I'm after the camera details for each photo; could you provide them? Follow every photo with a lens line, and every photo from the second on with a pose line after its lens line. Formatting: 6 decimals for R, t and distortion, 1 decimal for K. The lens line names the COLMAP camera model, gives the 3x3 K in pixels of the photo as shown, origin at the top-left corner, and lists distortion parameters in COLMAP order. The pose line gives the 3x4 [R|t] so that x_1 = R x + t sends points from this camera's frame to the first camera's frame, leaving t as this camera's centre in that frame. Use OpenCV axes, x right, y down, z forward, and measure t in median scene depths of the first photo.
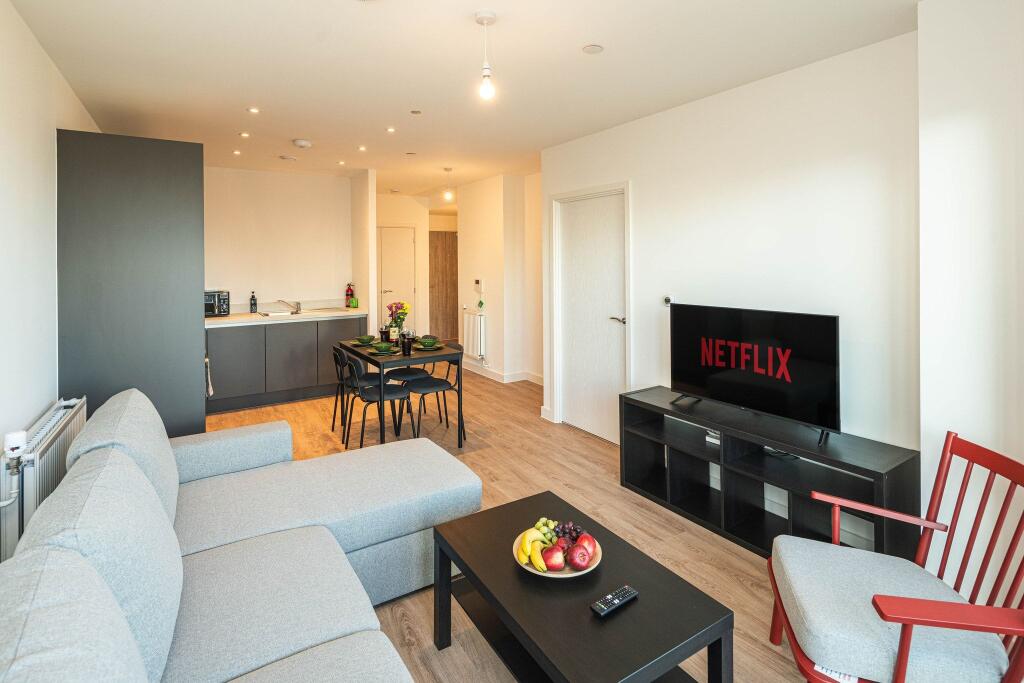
lens RADIAL K [[508.8, 0, 509.1], [0, 508.8, 233.4], [0, 0, 1]] dist [-0.001075, -0.000479]
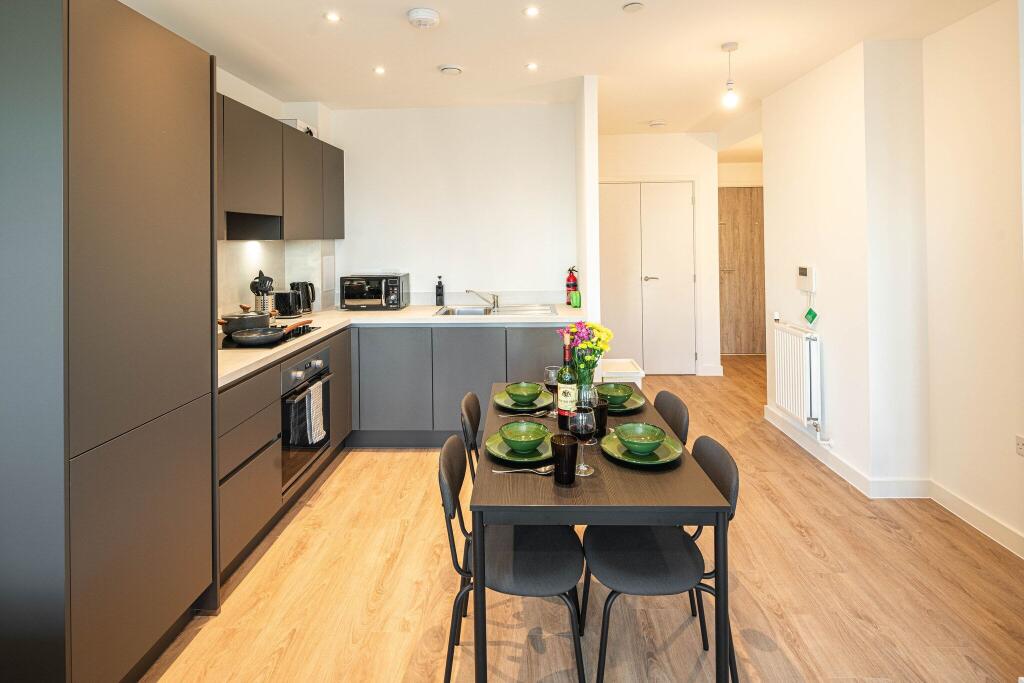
lens RADIAL K [[508.8, 0, 509.1], [0, 508.8, 233.4], [0, 0, 1]] dist [-0.001075, -0.000479]
pose [[0.822559, -0.005897, -0.568649, -0.015070], [0.034058, 0.998662, 0.038910, 0.028506], [0.567659, -0.051373, 0.821660, 0.447157]]
